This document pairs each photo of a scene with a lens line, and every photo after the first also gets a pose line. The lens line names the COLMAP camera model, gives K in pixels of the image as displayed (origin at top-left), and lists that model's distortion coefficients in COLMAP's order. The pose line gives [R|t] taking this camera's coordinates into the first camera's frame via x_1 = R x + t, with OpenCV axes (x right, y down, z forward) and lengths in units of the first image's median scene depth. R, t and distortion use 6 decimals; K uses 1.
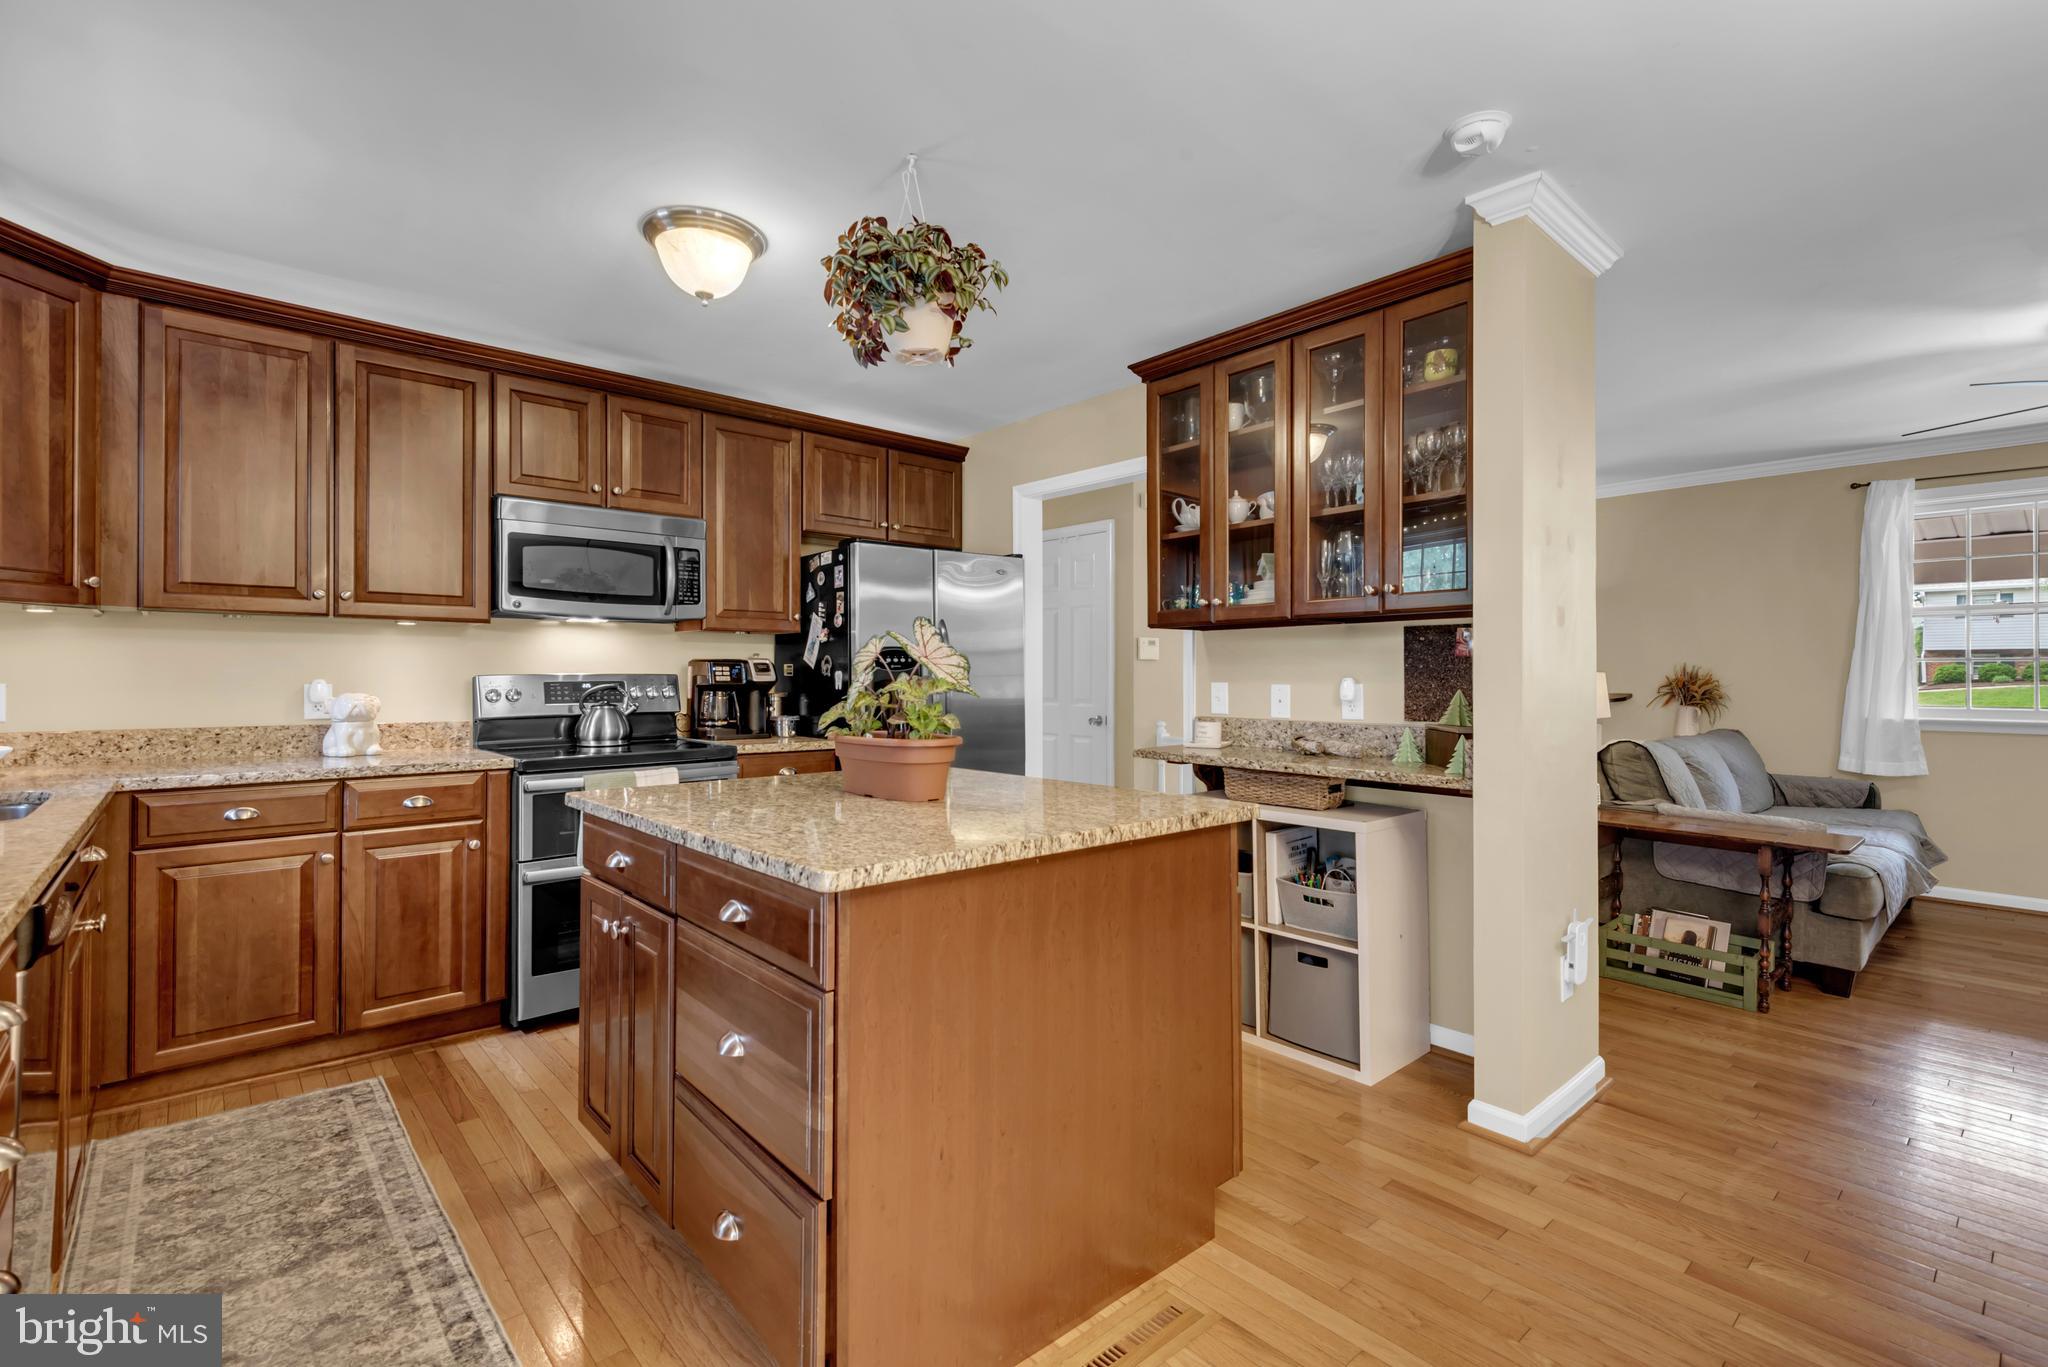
lens RADIAL K [[918.2, 0, 1036.7], [0, 918.2, 677.5], [0, 0, 1]] dist [0.020207, -0.011770]
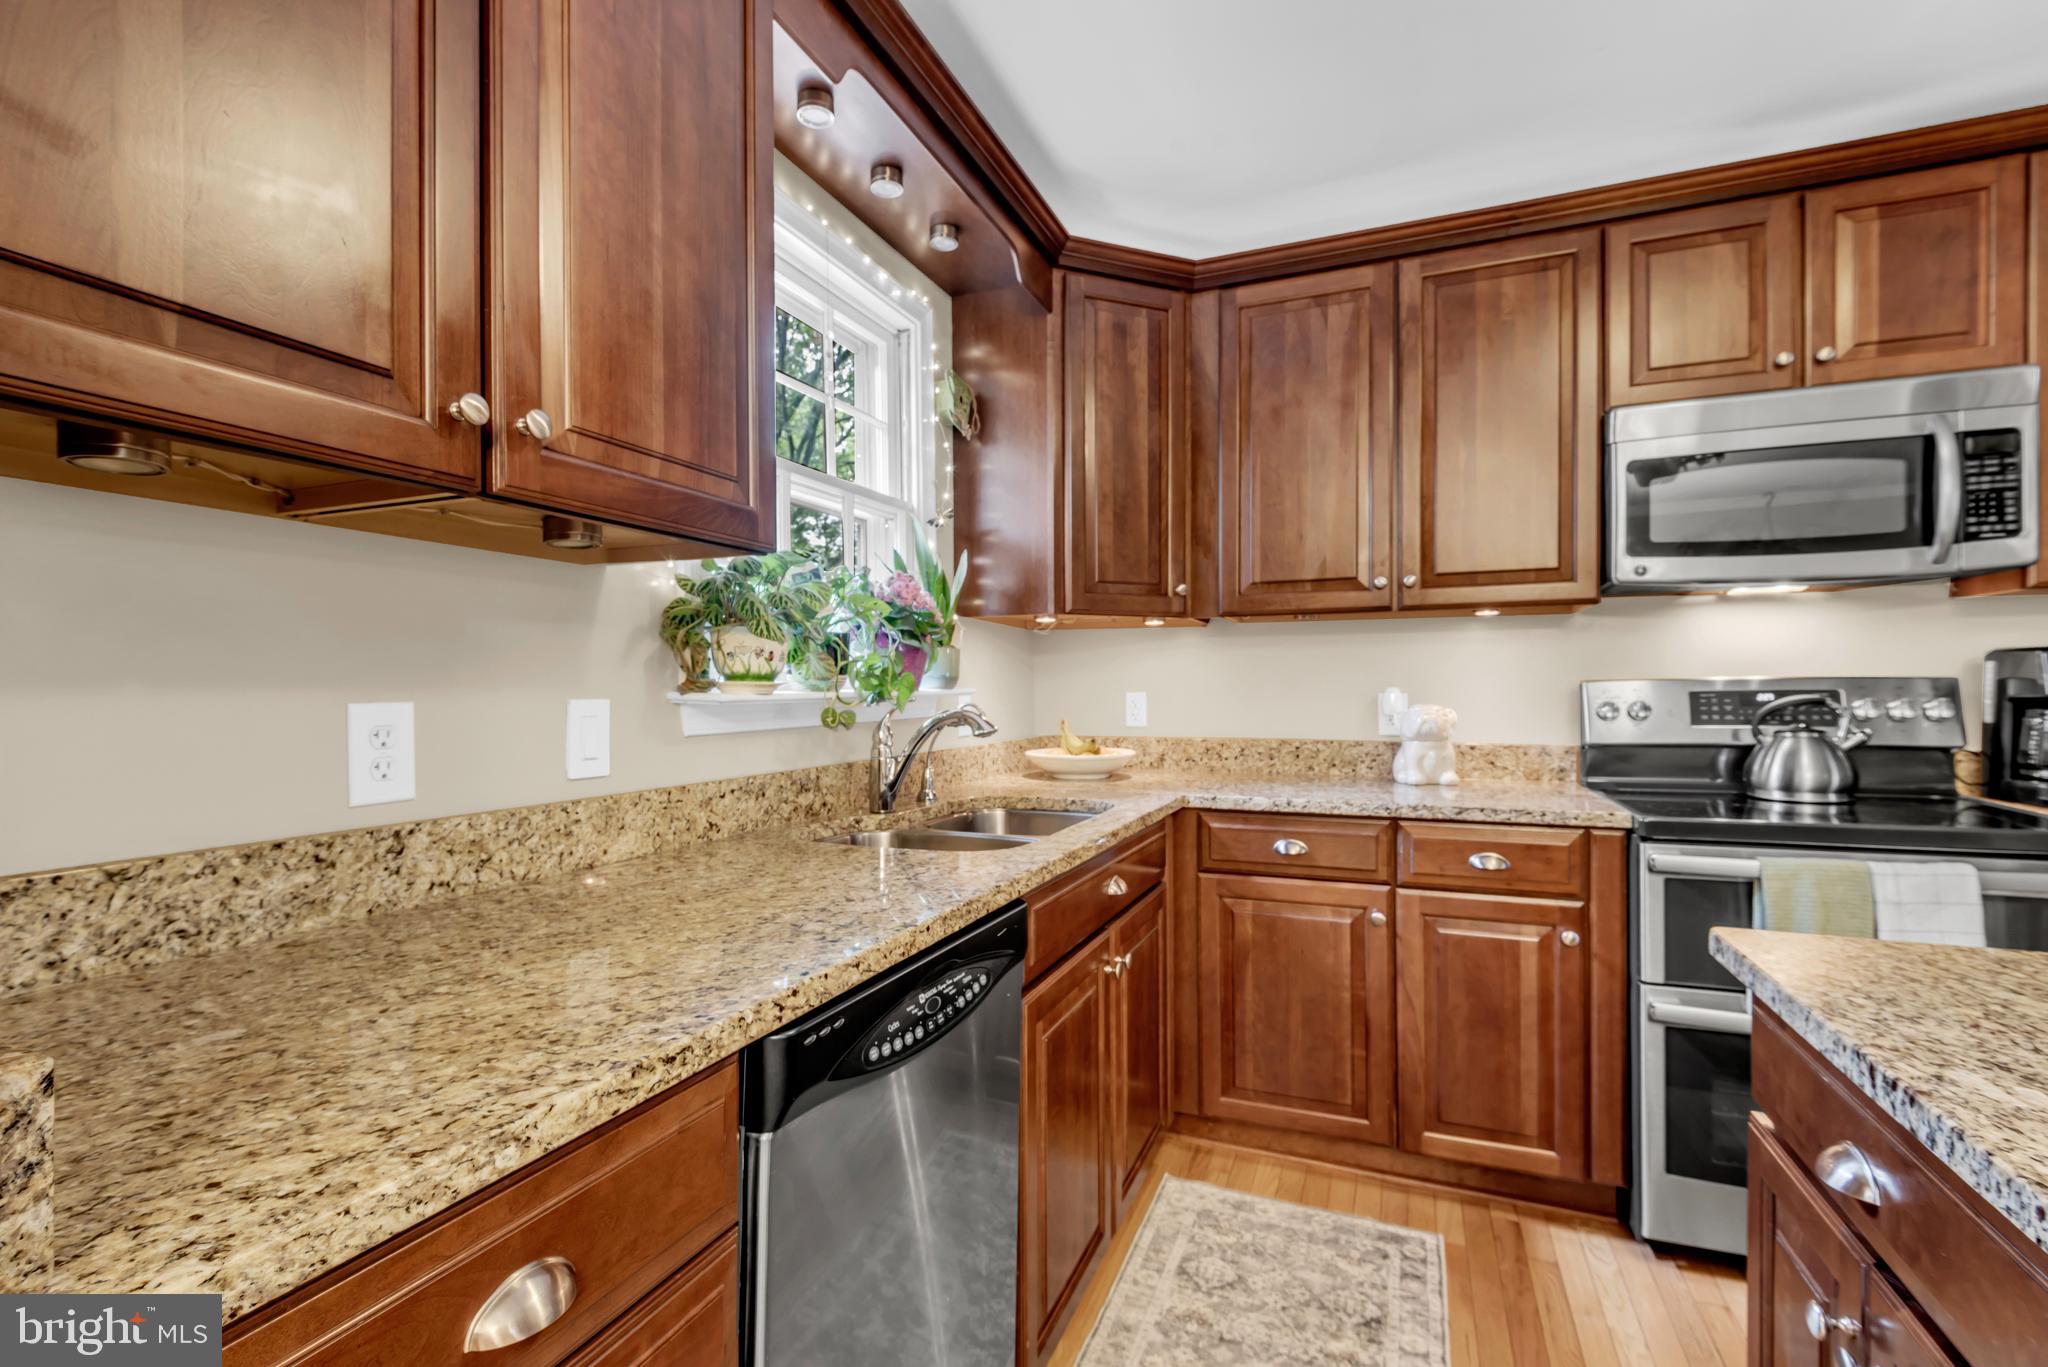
lens RADIAL K [[918.2, 0, 1019.0], [0, 918.2, 685.4], [0, 0, 1]] dist [0.020207, -0.011770]
pose [[0.421585, -0.003261, -0.906783, -0.171860], [0.003875, 0.999991, -0.001795, 0.000229], [0.906780, -0.002757, 0.421594, 0.358055]]
